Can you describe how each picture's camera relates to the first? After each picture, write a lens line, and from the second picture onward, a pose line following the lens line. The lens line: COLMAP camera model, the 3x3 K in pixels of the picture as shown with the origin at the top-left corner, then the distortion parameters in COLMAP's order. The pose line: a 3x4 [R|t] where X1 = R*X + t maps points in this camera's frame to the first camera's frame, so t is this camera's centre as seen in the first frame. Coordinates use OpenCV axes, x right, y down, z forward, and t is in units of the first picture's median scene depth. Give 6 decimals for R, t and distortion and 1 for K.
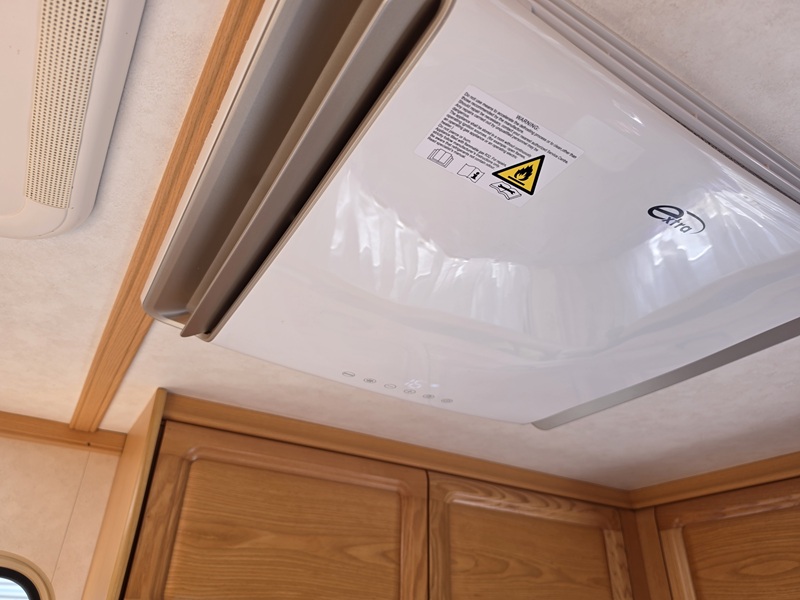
lens RADIAL K [[574.2, 0, 405.7], [0, 574.2, 298.7], [0, 0, 1]] dist [0.042386, -0.032621]
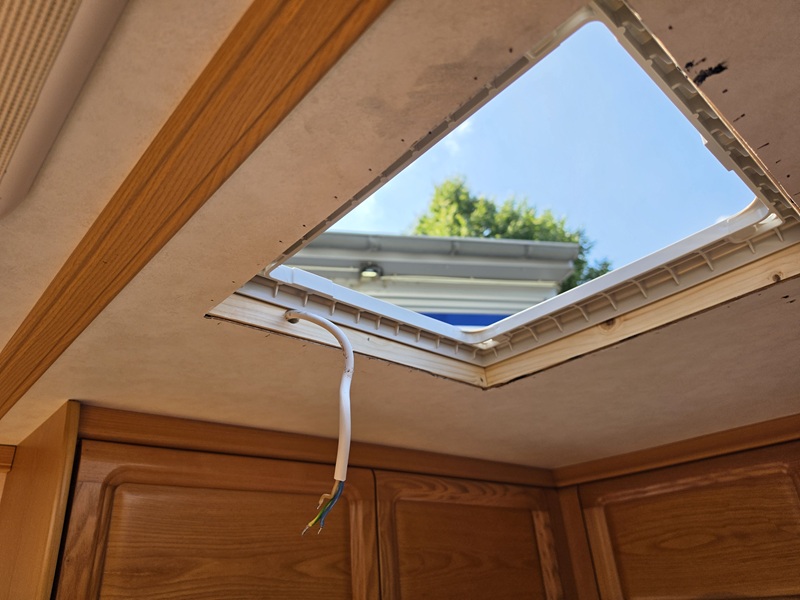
lens RADIAL K [[574.2, 0, 401.1], [0, 574.2, 304.5], [0, 0, 1]] dist [0.042386, -0.032621]
pose [[0.980437, 0.006144, 0.196738, -0.110013], [-0.020798, 0.997151, 0.072507, -0.041445], [-0.195732, -0.075180, 0.977771, 0.098350]]
